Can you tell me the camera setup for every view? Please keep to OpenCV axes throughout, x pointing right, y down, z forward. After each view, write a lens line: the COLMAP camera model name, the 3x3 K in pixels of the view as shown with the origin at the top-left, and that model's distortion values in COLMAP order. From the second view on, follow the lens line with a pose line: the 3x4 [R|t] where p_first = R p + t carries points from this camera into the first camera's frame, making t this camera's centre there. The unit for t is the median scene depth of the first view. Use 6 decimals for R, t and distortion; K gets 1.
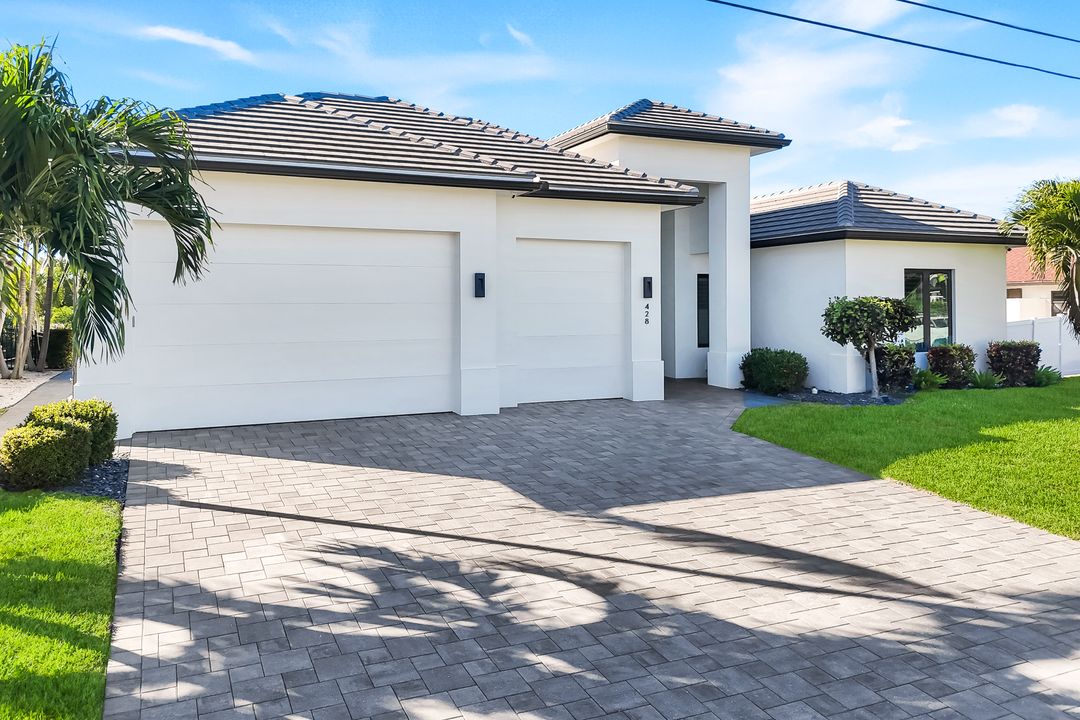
lens RADIAL K [[813.3, 0, 538.0], [0, 813.3, 309.9], [0, 0, 1]] dist [0.072871, -0.076157]
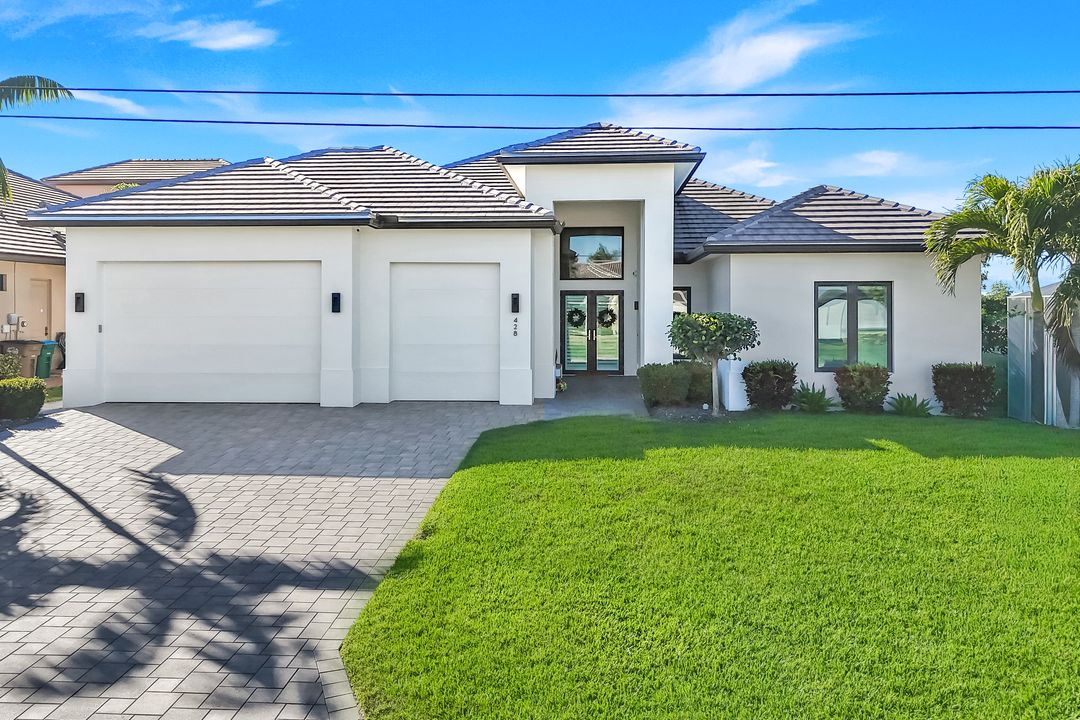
lens RADIAL K [[813.3, 0, 538.0], [0, 813.3, 309.9], [0, 0, 1]] dist [0.072871, -0.076157]
pose [[0.883714, 0.000765, -0.468027, 0.675871], [-0.006143, 0.999931, -0.009966, -0.007443], [0.467987, 0.011682, 0.883658, 0.041312]]
